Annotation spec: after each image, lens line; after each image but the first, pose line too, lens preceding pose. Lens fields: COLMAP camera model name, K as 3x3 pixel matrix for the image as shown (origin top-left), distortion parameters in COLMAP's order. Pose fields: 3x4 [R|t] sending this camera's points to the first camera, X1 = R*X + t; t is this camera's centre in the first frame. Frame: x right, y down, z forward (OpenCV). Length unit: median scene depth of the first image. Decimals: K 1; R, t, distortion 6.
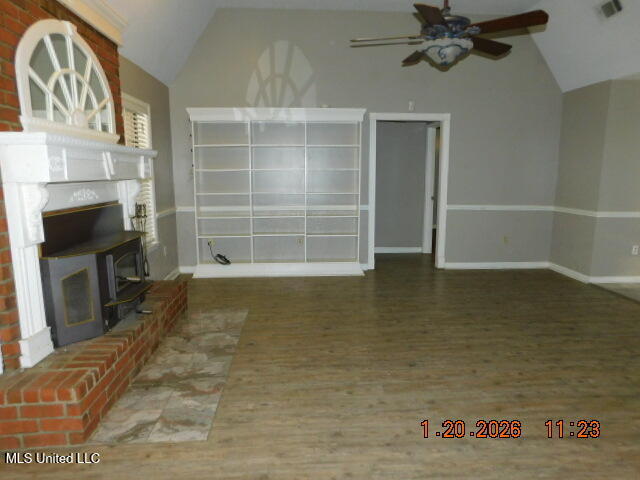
lens RADIAL K [[425.7, 0, 320.0], [0, 425.7, 240.0], [0, 0, 1]] dist [-0.003723, 0.000544]
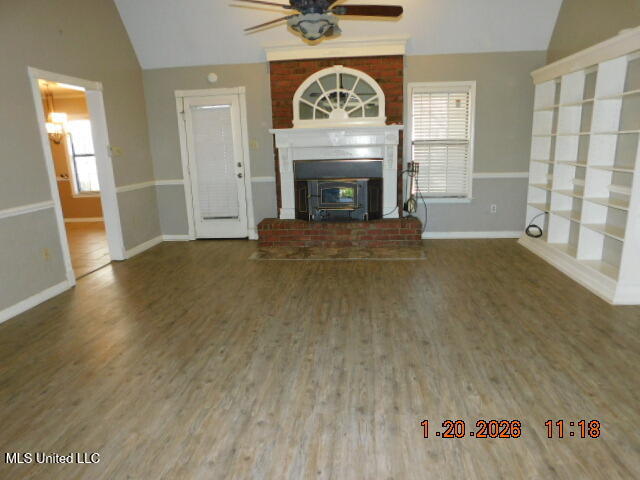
lens RADIAL K [[425.7, 0, 320.0], [0, 425.7, 240.0], [0, 0, 1]] dist [-0.003723, 0.000544]
pose [[-0.175056, 0.214773, -0.960848, 1.355788], [-0.126080, 0.962992, 0.238223, -0.174841], [0.976452, 0.162846, -0.141499, 1.210386]]
